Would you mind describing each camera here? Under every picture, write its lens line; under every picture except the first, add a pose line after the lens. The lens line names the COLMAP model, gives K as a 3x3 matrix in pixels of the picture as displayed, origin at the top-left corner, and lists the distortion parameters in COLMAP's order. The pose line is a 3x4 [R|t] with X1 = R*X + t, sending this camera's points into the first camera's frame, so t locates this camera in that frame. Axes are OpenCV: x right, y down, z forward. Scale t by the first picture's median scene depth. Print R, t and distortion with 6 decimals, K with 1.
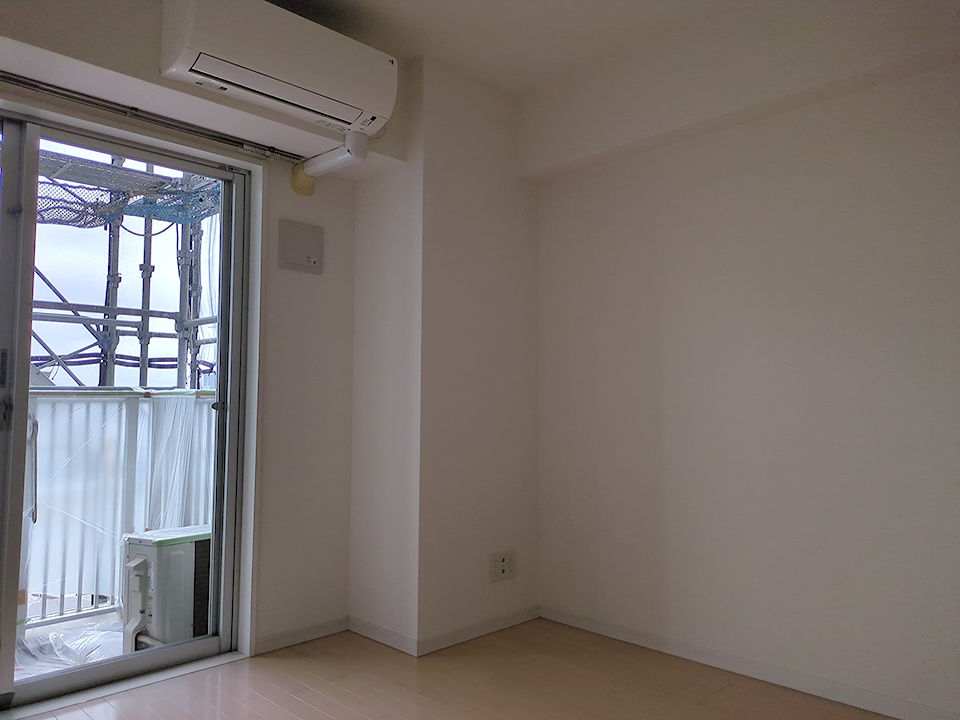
lens RADIAL K [[719.1, 0, 480.0], [0, 719.1, 360.0], [0, 0, 1]] dist [0.008598, 0.000939]
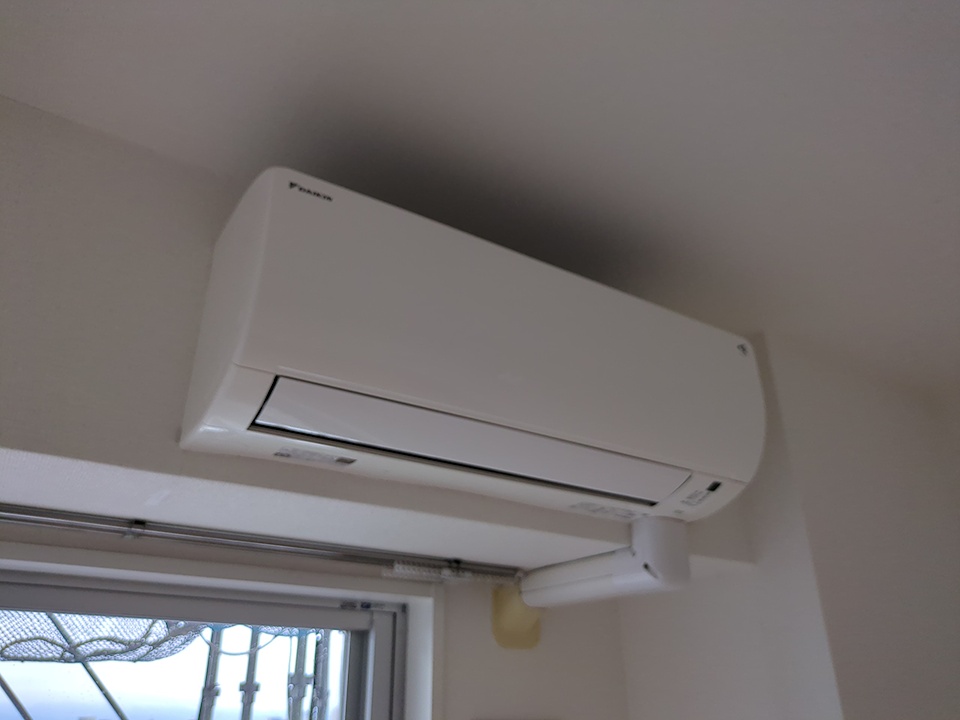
lens RADIAL K [[719.1, 0, 480.0], [0, 719.1, 360.0], [0, 0, 1]] dist [0.008598, 0.000939]
pose [[0.980167, -0.109139, -0.165412, -0.191573], [0.034392, 0.915702, -0.400384, -0.235129], [0.195166, 0.386754, 0.901294, 0.569456]]
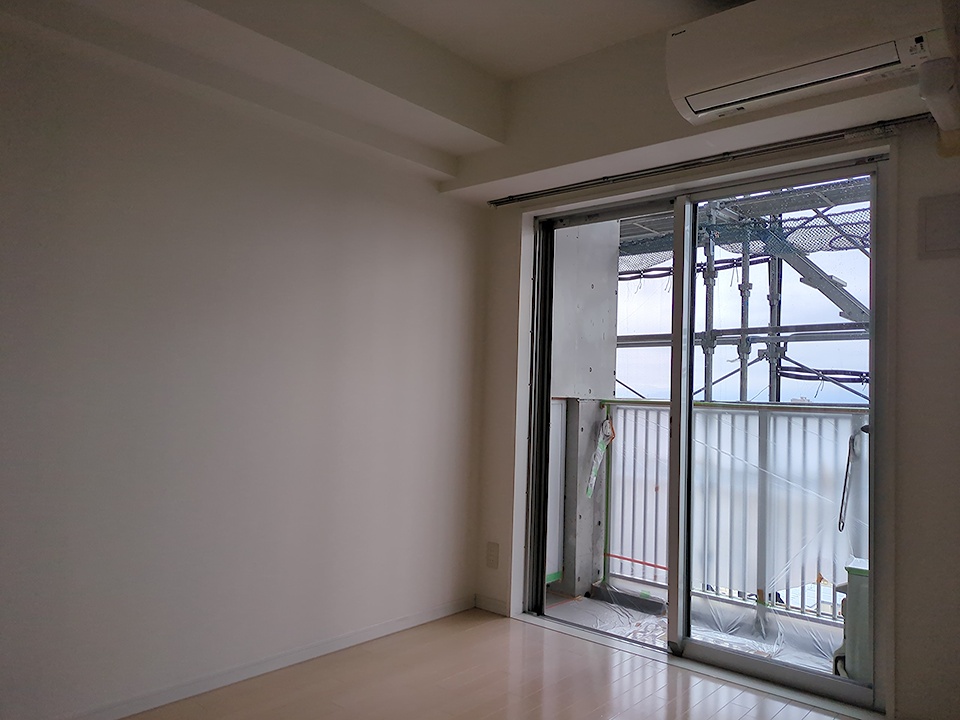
lens RADIAL K [[687.3, 0, 478.7], [0, 687.3, 327.7], [0, 0, 1]] dist [0.012454, 0.005430]
pose [[0.086738, -0.109584, -0.990186, 0.471889], [0.020800, 0.993914, -0.108175, 0.029801], [0.996014, -0.011213, 0.088490, 0.454088]]
